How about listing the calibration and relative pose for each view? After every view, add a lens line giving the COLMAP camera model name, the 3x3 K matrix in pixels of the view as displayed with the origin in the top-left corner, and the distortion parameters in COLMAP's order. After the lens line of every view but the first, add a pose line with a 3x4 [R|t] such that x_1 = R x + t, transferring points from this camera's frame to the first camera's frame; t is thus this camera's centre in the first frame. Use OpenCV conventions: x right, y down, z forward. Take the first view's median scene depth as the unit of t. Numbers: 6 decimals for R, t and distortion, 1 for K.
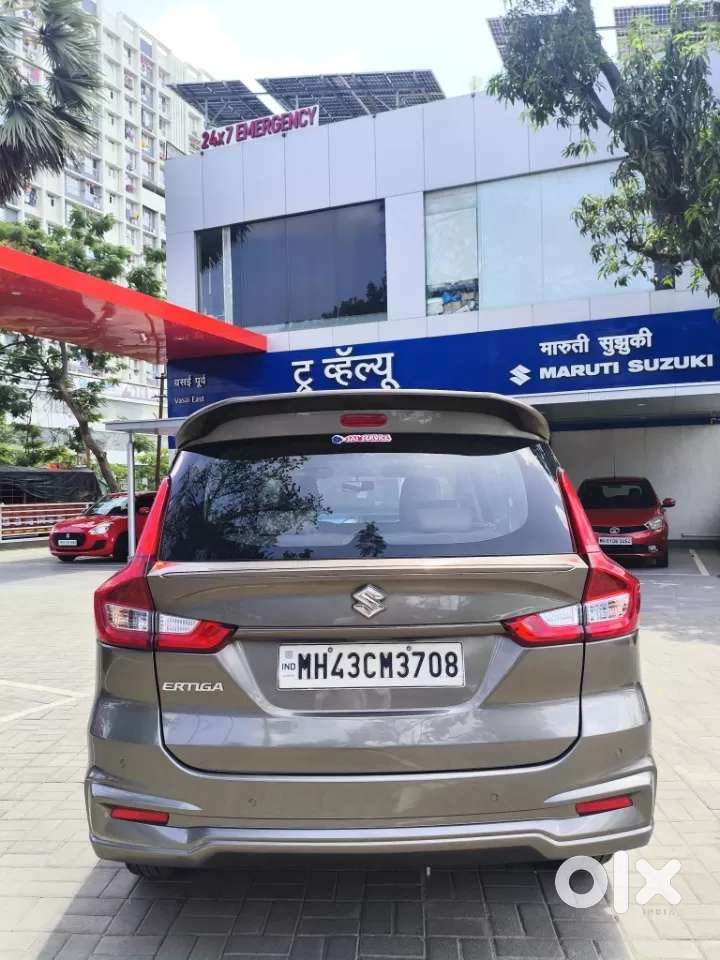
lens RADIAL K [[749.7, 0, 360.0], [0, 749.7, 480.0], [0, 0, 1]] dist [-0.006087, -0.011995]
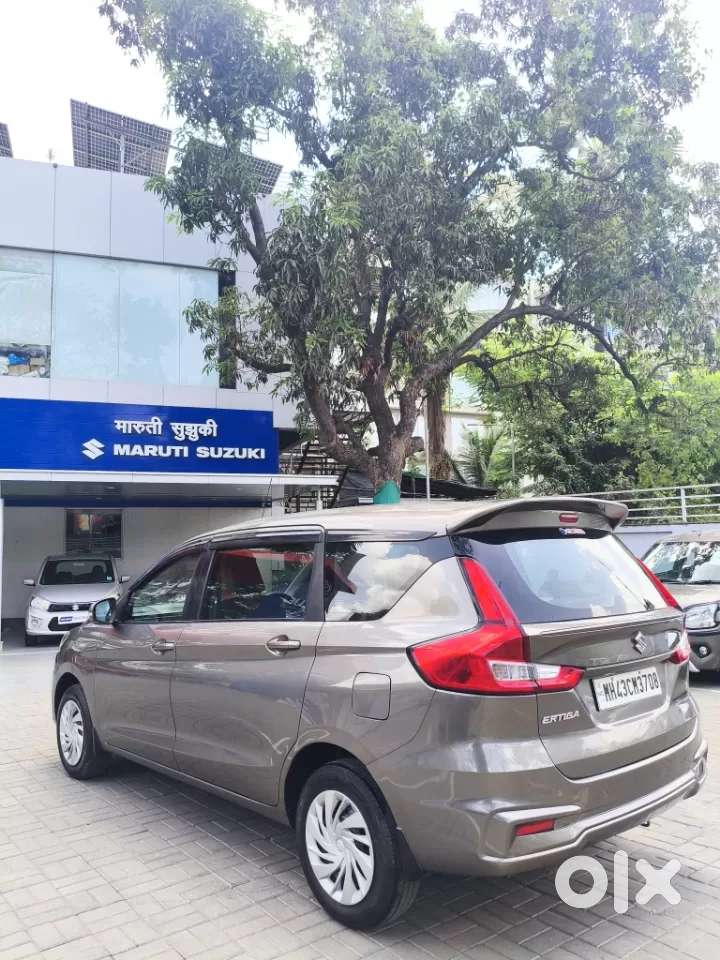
lens RADIAL K [[761.2, 0, 316.5], [0, 761.2, 474.8], [0, 0, 1]] dist [0.064123, -0.008090]
pose [[0.753496, 0.076706, 0.652963, -0.230100], [-0.010125, 0.994407, -0.105133, -0.000504], [-0.657375, 0.072606, 0.750058, 0.035425]]
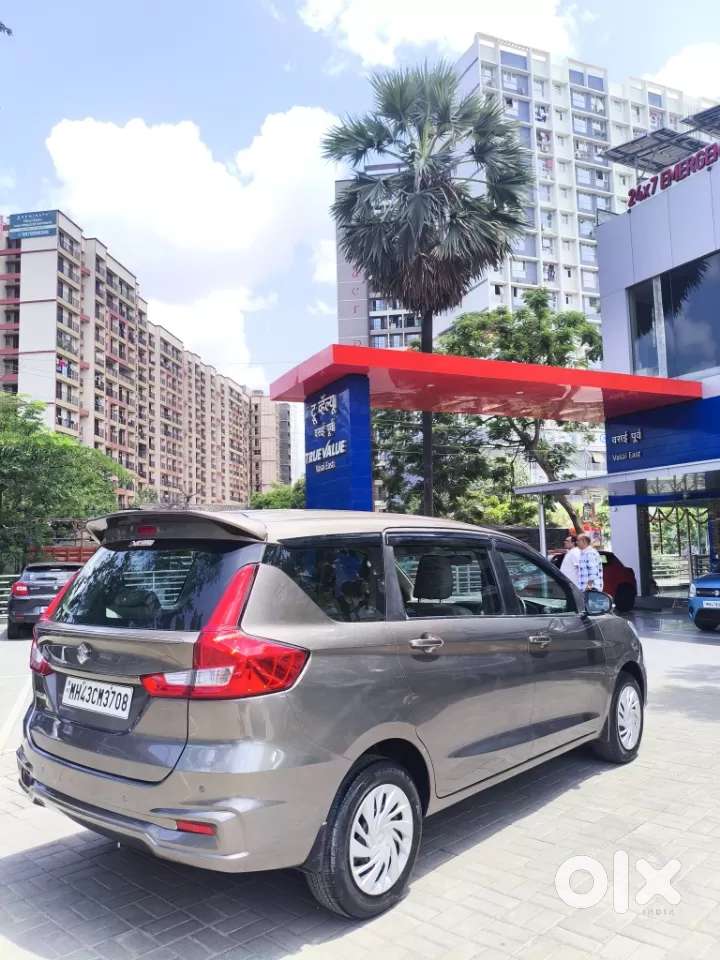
lens RADIAL K [[749.7, 0, 360.0], [0, 749.7, 480.0], [0, 0, 1]] dist [-0.006087, -0.011995]
pose [[0.761596, -0.062084, -0.645071, 0.223853], [0.017875, 0.997034, -0.074854, -0.010803], [0.647805, 0.045478, 0.760447, 0.025595]]
